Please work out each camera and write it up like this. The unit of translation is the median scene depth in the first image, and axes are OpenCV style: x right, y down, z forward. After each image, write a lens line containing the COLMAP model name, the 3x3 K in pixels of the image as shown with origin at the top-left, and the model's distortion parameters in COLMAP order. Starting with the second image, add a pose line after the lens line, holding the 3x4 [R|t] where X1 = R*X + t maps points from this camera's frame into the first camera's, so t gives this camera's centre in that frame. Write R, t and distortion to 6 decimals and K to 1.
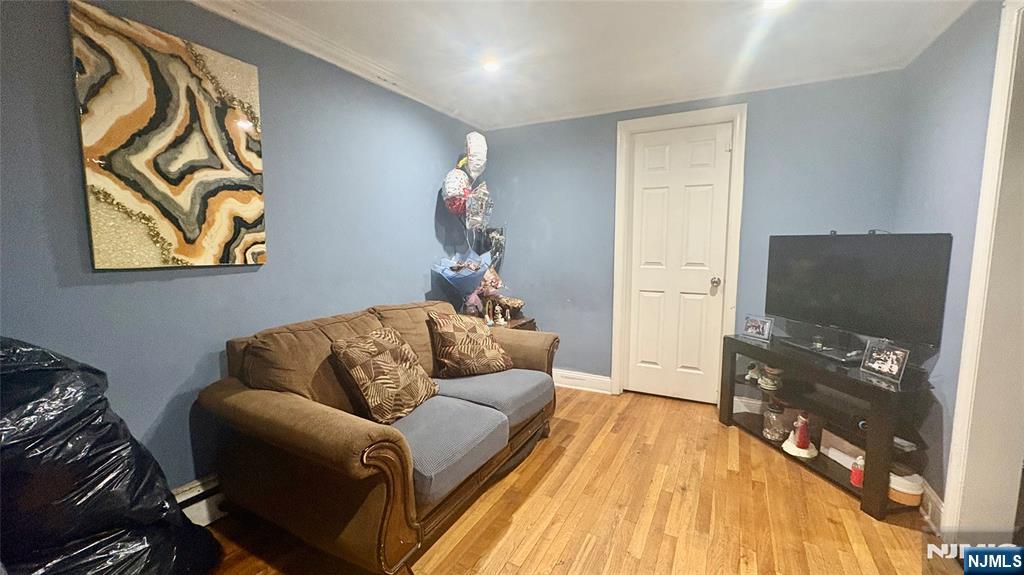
lens RADIAL K [[406.5, 0, 514.6], [0, 406.5, 286.8], [0, 0, 1]] dist [-0.000361, 0.000212]
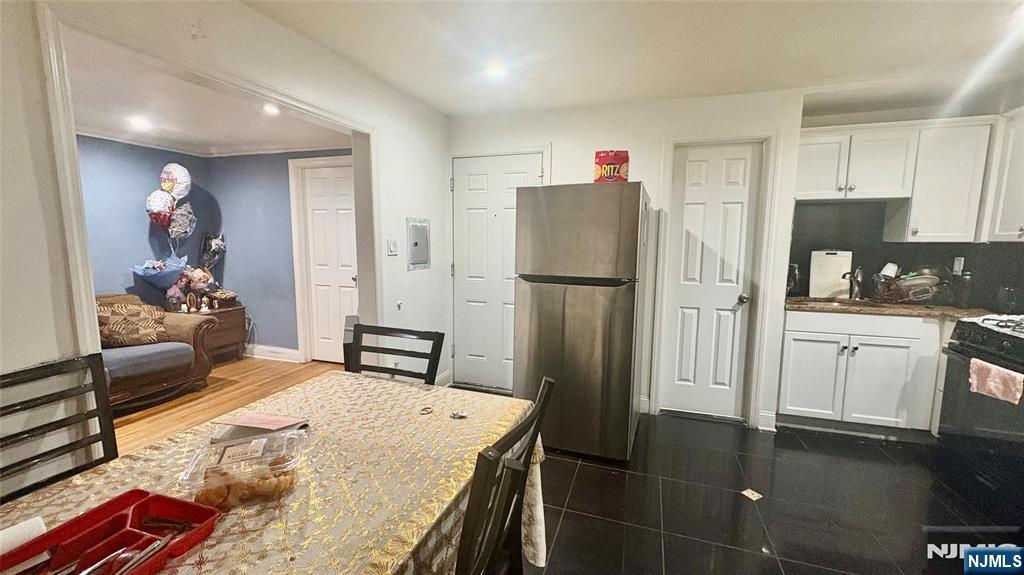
lens RADIAL K [[406.5, 0, 512.5], [0, 406.5, 284.0], [0, 0, 1]] dist [-0.000361, 0.000212]
pose [[0.987116, -0.005359, 0.159914, 1.328294], [0.004038, 0.999955, 0.008584, -0.004311], [-0.159953, -0.007828, 0.987094, -0.784696]]
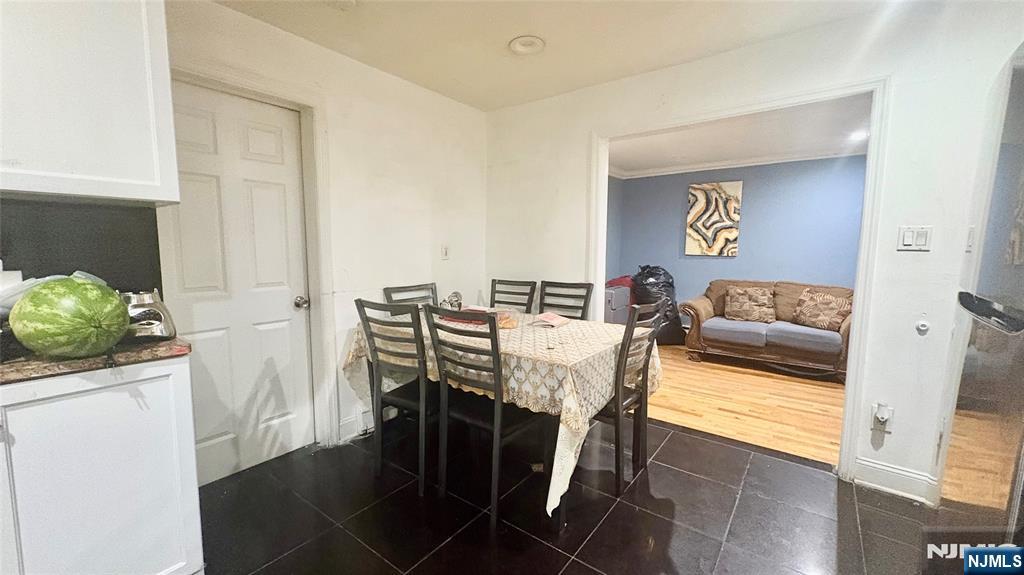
lens RADIAL K [[406.5, 0, 510.5], [0, 406.5, 288.3], [0, 0, 1]] dist [-0.000361, 0.000212]
pose [[-0.166345, 0.107620, -0.980177, 2.385141], [-0.109345, 0.985883, 0.126803, -0.028729], [0.979986, 0.128270, -0.152229, 0.024021]]
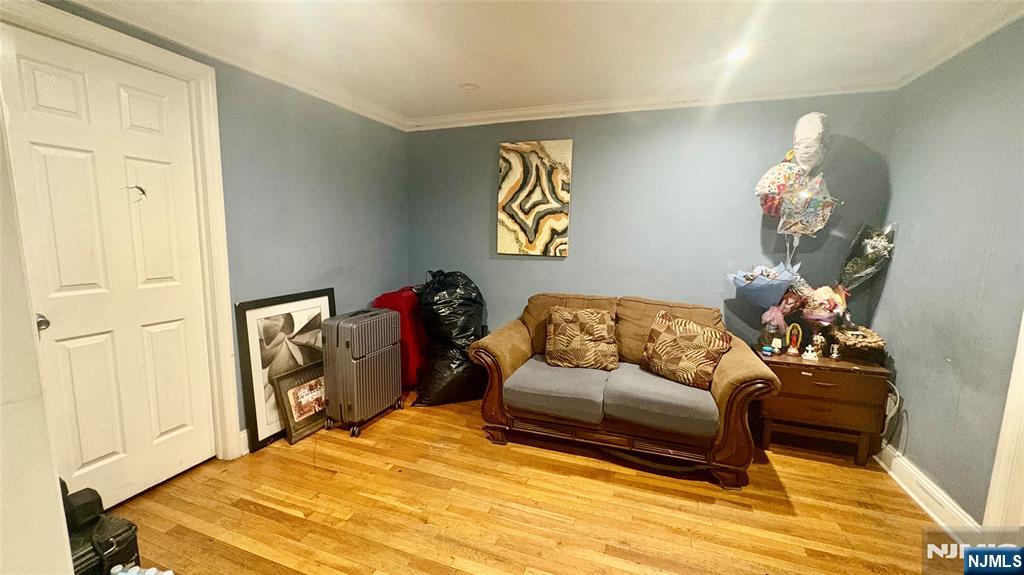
lens RADIAL K [[406.5, 0, 513.4], [0, 406.5, 289.4], [0, 0, 1]] dist [-0.000361, 0.000212]
pose [[0.144347, 0.140292, -0.979531, 1.121756], [-0.122123, 0.984857, 0.123058, -0.112527], [0.981962, 0.101861, 0.159294, 0.589479]]
